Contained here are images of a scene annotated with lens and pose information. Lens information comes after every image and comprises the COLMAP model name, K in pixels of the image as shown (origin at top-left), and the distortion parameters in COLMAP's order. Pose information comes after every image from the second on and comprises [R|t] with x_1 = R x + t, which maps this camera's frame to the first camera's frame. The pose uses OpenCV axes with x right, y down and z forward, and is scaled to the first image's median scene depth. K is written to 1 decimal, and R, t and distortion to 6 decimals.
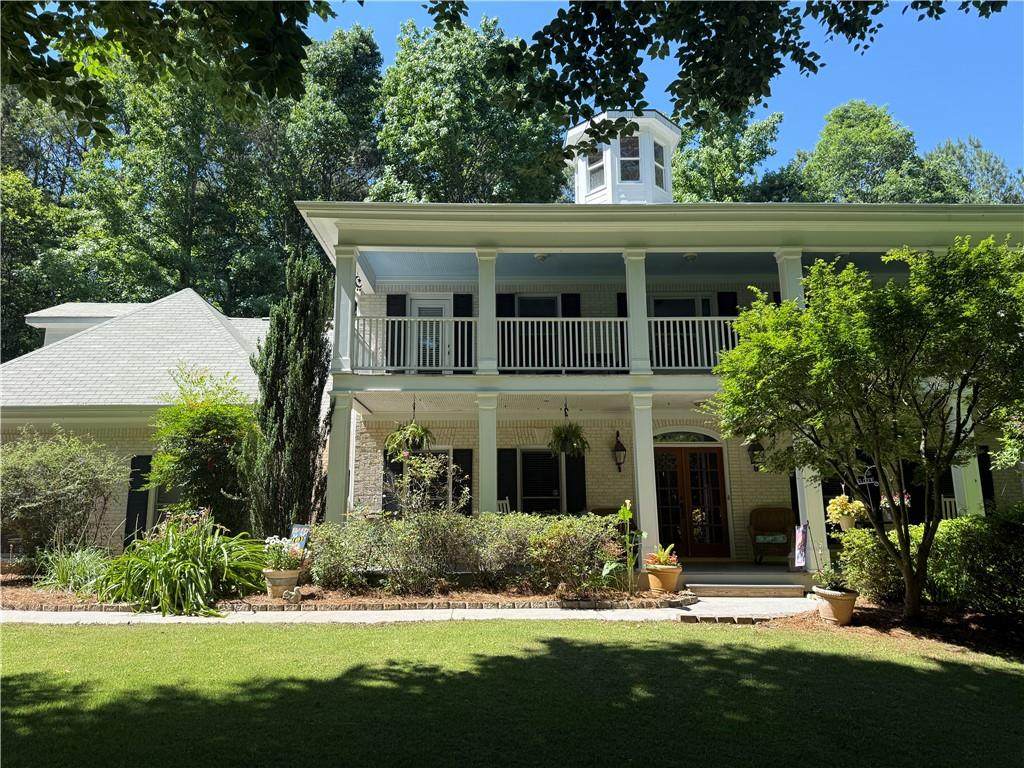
lens RADIAL K [[712.6, 0, 519.3], [0, 712.6, 385.7], [0, 0, 1]] dist [0.131390, -0.128844]
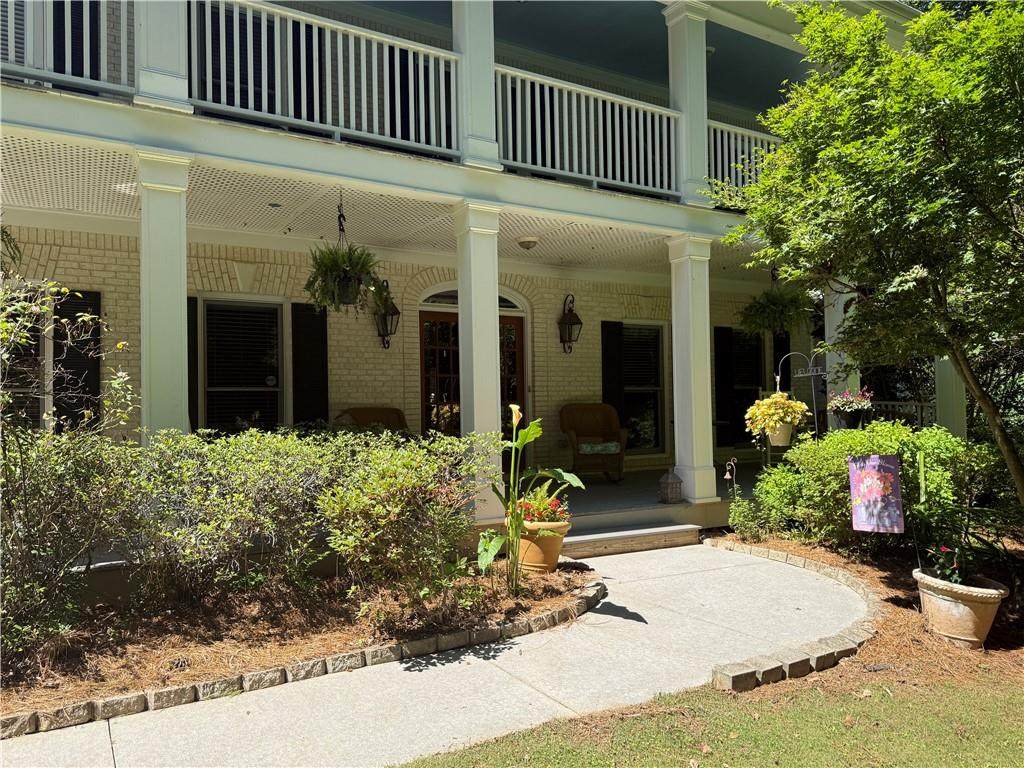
lens RADIAL K [[721.0, 0, 512.0], [0, 721.0, 384.0], [0, 0, 1]] dist [0.106296, -0.138252]
pose [[0.871994, 0.010828, 0.489397, -0.075367], [-0.090538, 0.986074, 0.139502, 0.065568], [-0.481072, -0.165954, 0.860831, 0.493308]]
